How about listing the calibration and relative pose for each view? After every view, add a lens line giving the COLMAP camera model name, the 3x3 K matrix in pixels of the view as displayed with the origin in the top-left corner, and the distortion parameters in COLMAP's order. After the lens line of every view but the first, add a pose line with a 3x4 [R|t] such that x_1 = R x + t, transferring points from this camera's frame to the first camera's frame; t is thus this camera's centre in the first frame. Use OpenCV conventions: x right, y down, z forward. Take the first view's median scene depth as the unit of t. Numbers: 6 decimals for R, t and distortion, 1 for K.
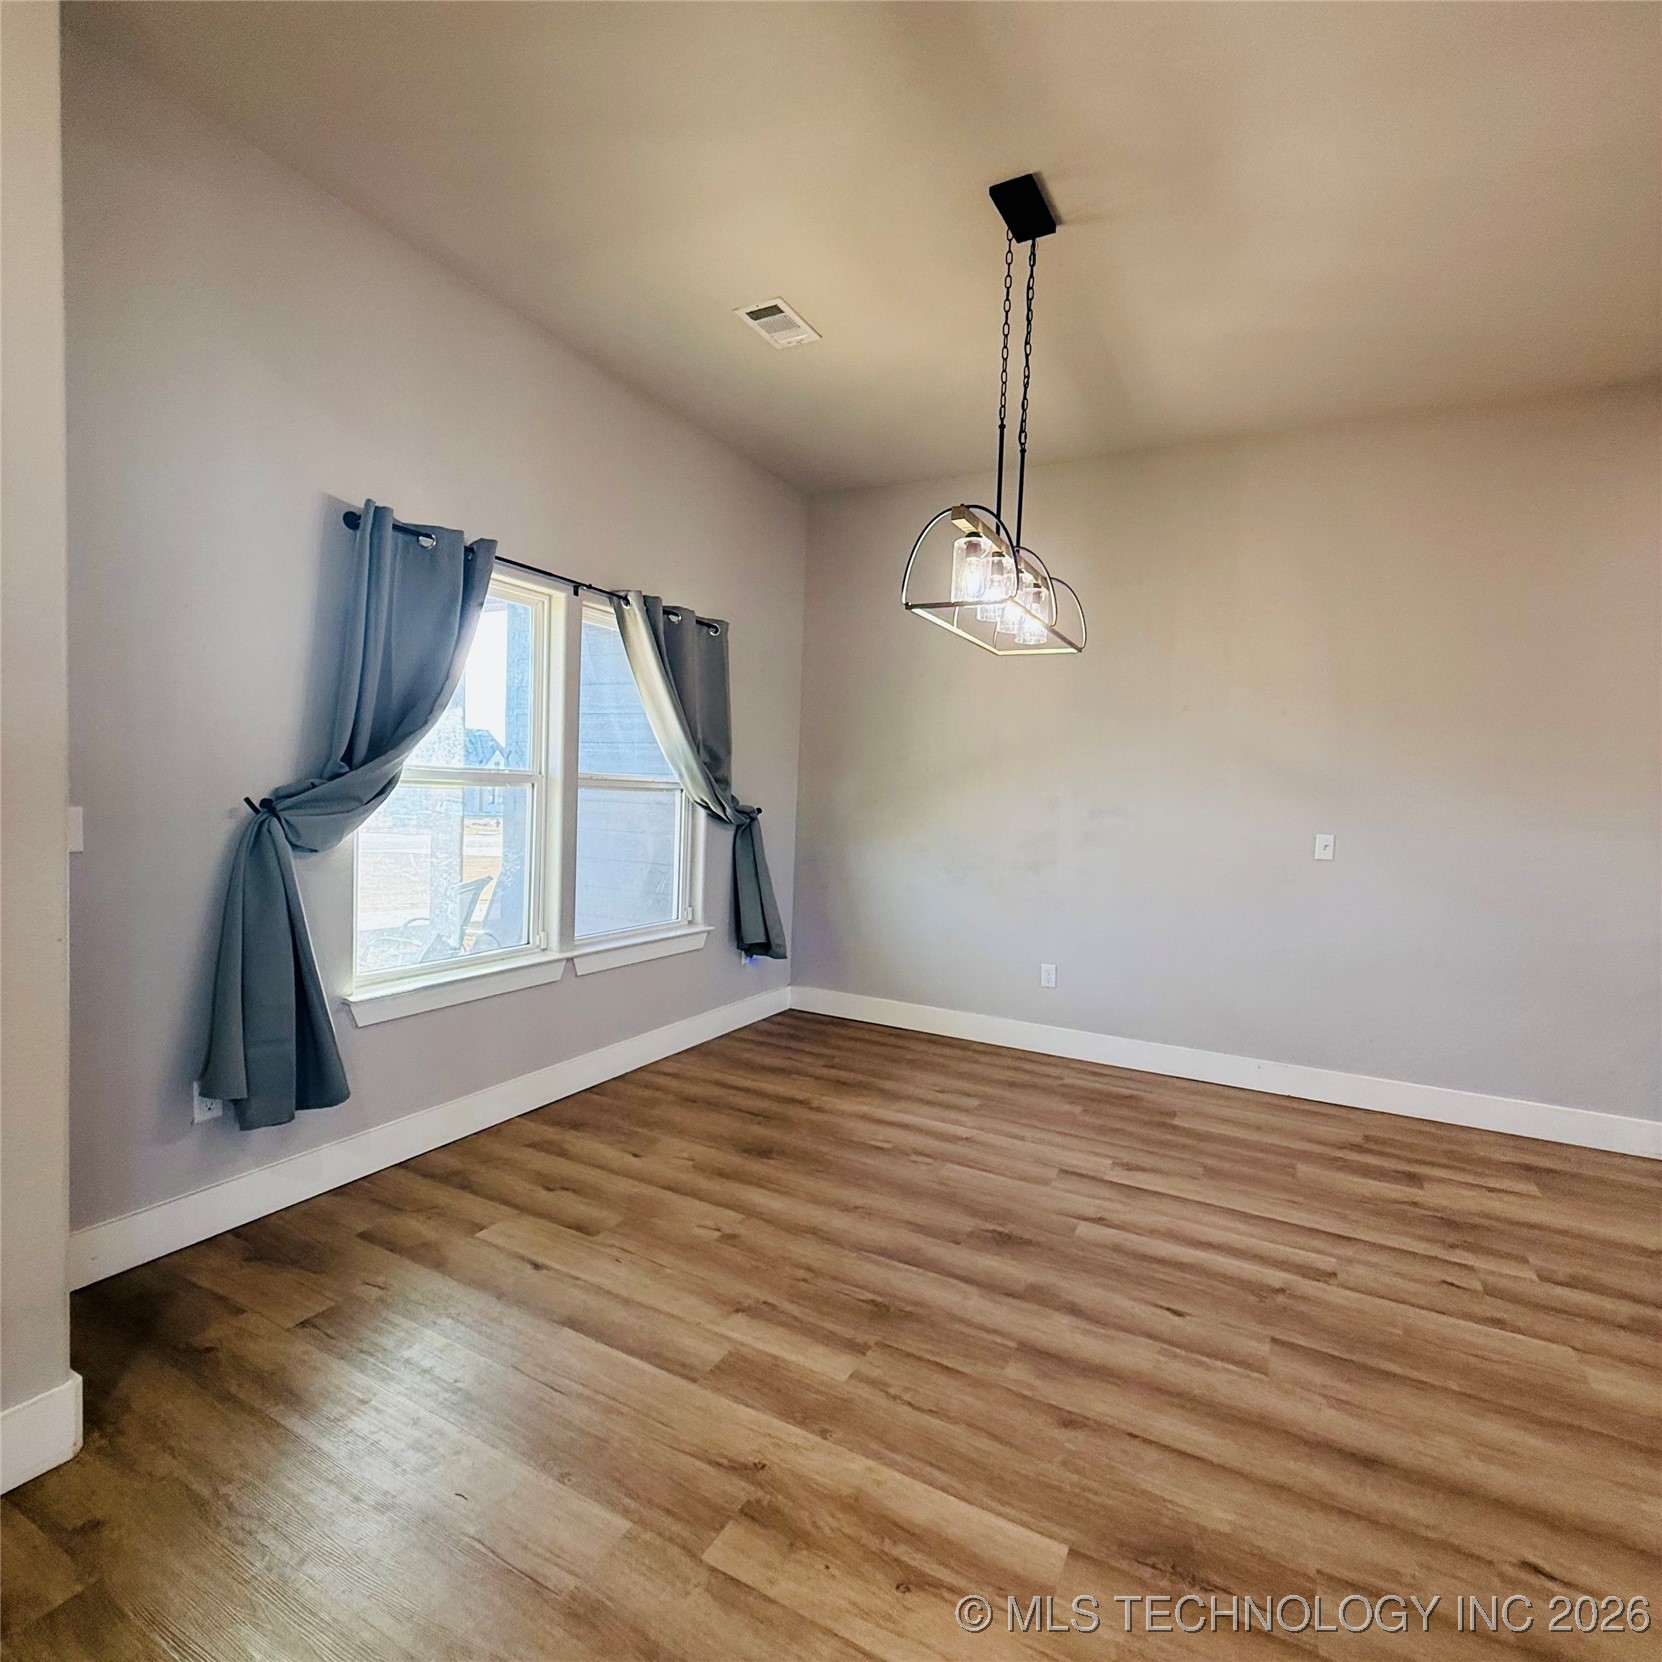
lens RADIAL K [[875.1, 0, 831.5], [0, 875.1, 839.6], [0, 0, 1]] dist [0.000041, 0.000485]
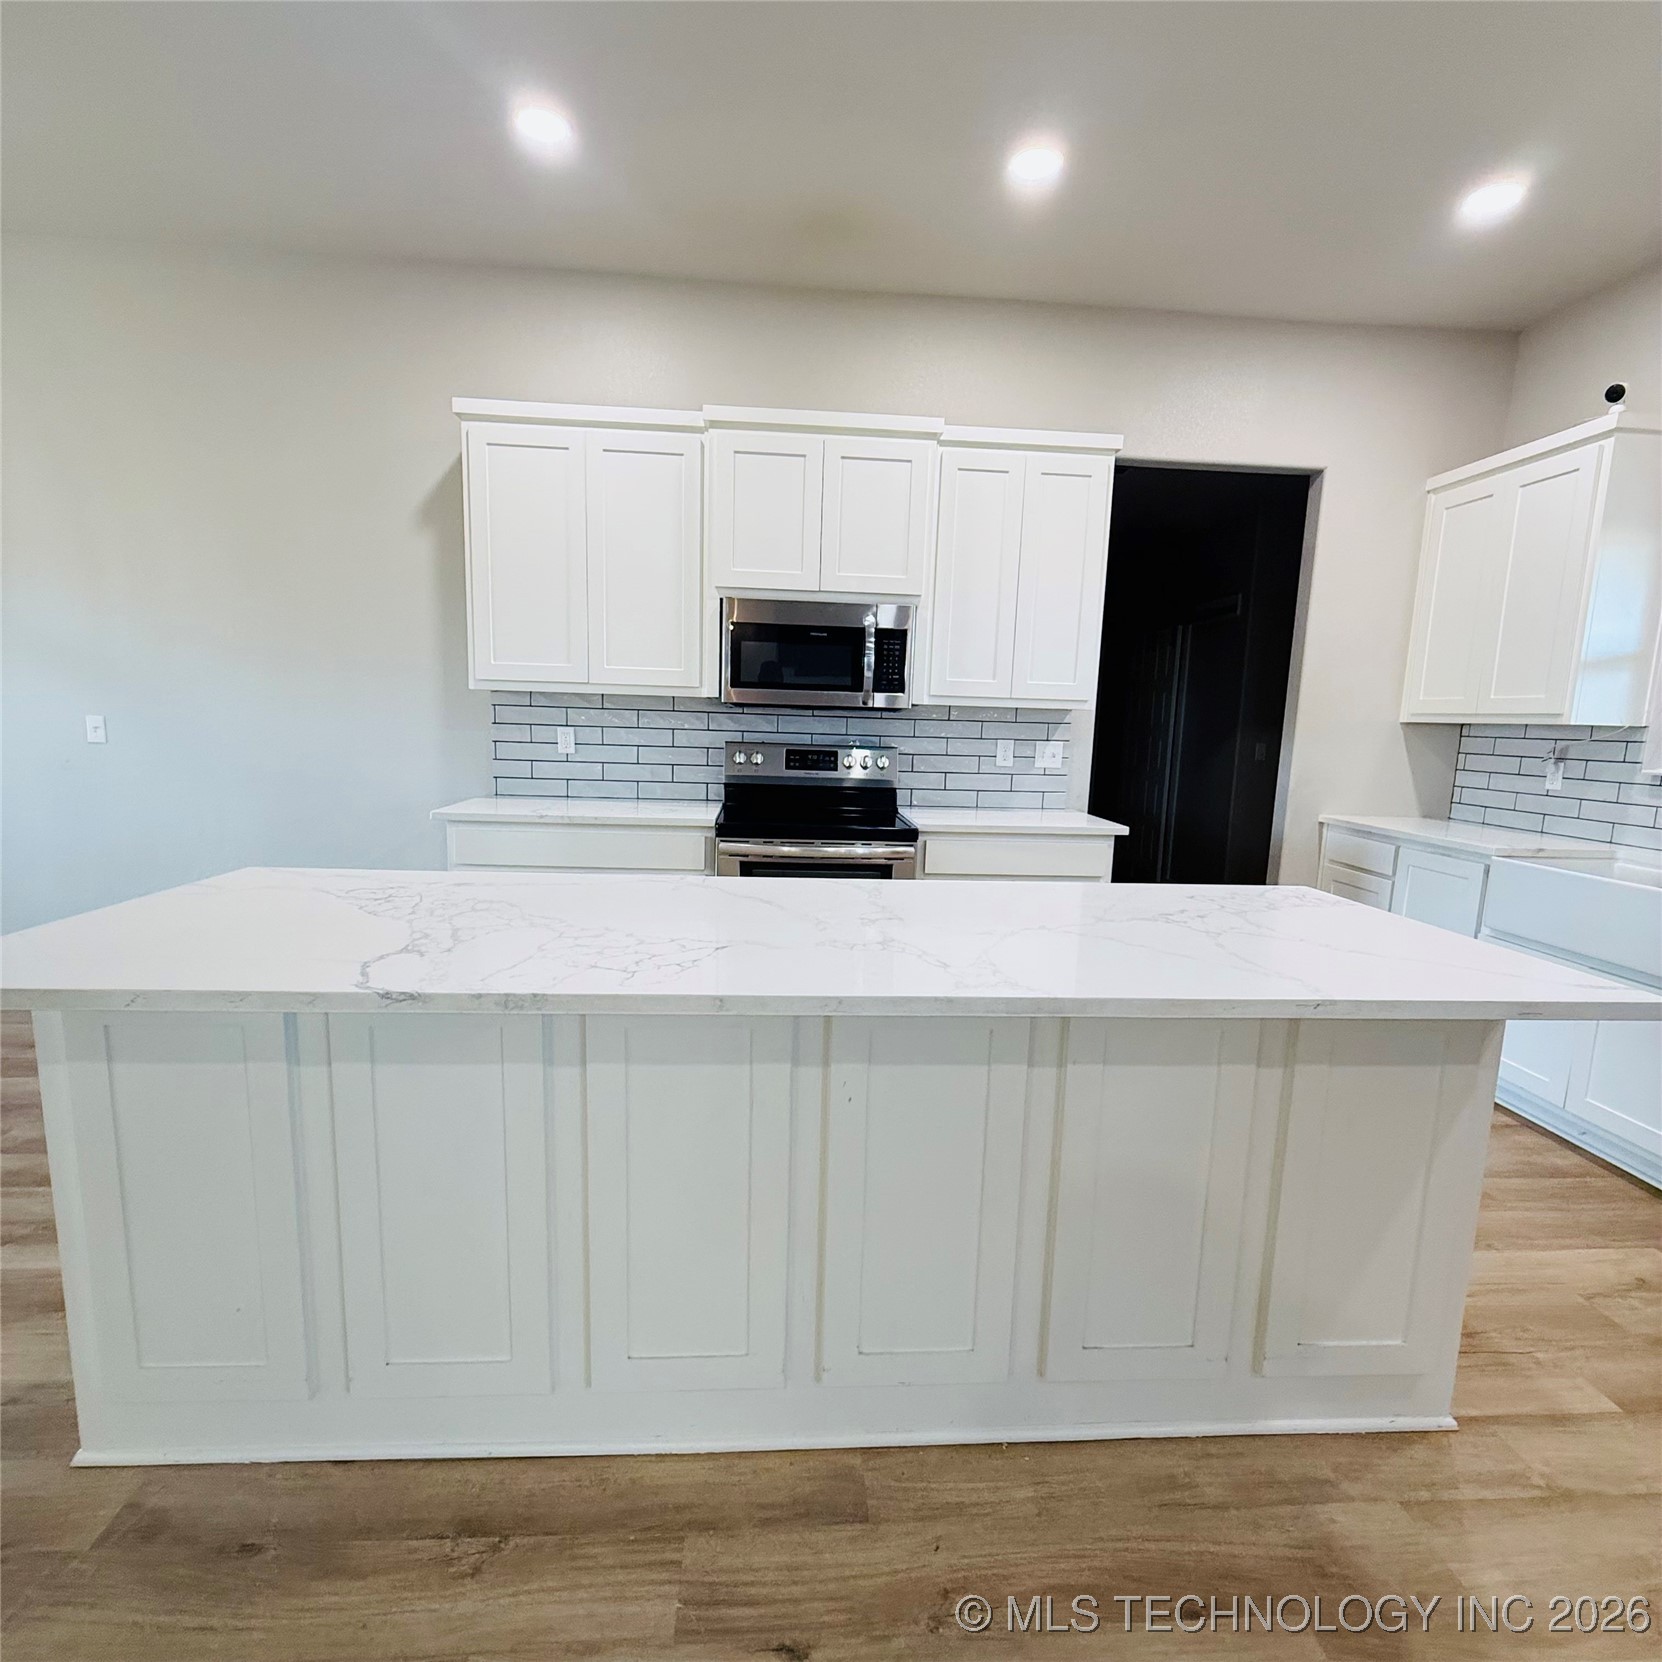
lens RADIAL K [[884.2, 0, 829.9], [0, 884.2, 839.3], [0, 0, 1]] dist [0.001128, -0.000186]
pose [[0.849084, -0.078963, 0.522322, 0.944358], [0.027969, 0.994098, 0.104819, 0.062990], [-0.527516, -0.074391, 0.846282, -0.256834]]
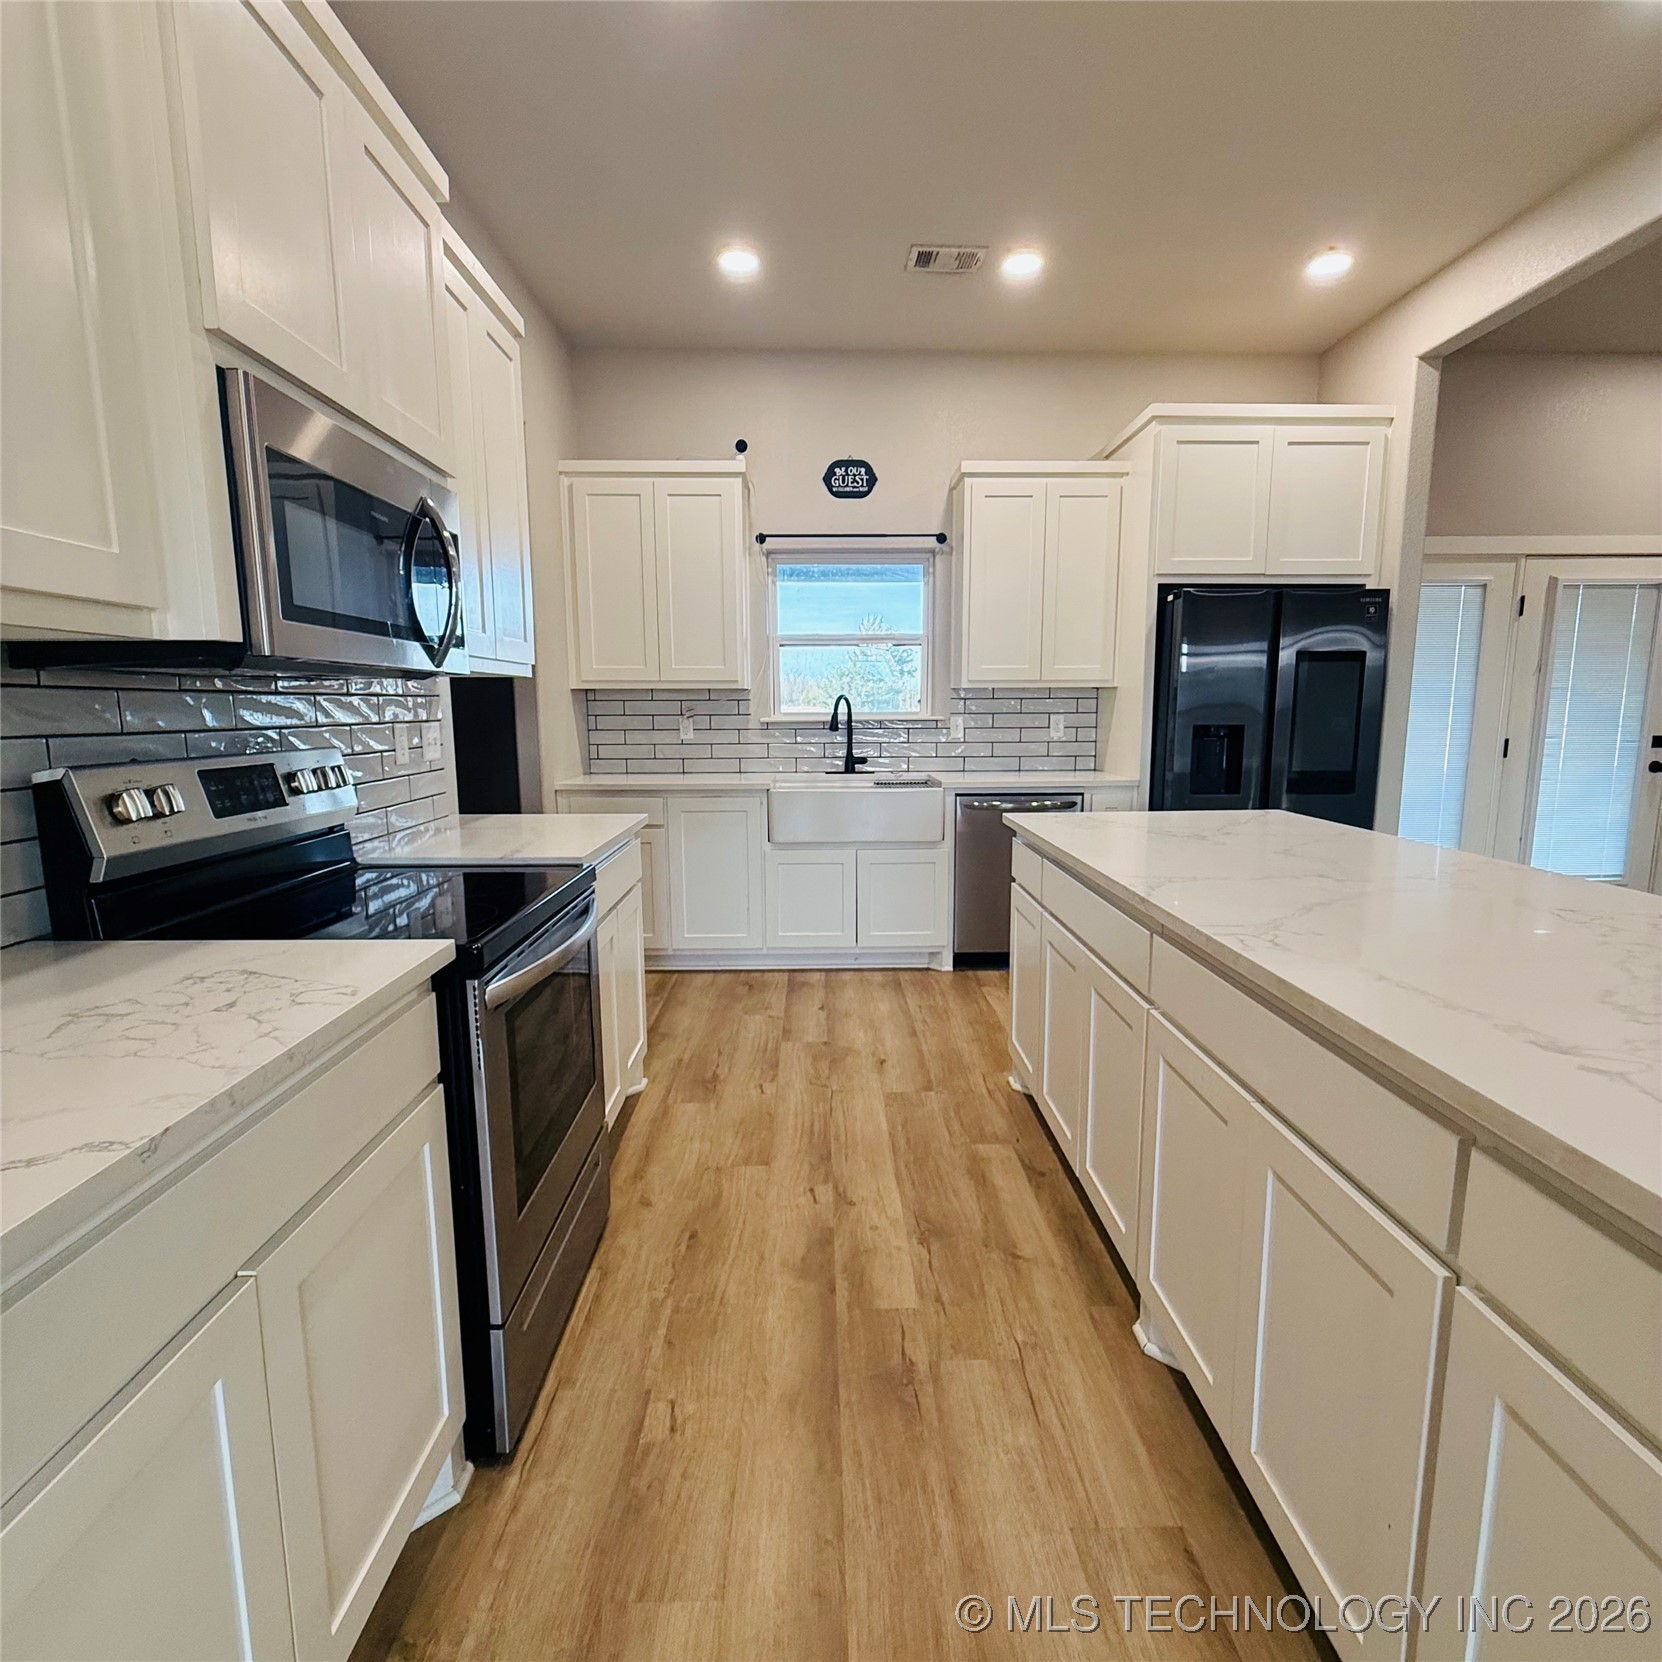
lens RADIAL K [[884.2, 0, 829.9], [0, 884.2, 839.3], [0, 0, 1]] dist [0.001128, -0.000186]
pose [[-0.481833, -0.163691, 0.860838, 0.913008], [0.036220, 0.977837, 0.206212, 0.009745], [-0.875514, 0.130539, -0.465226, 0.764579]]
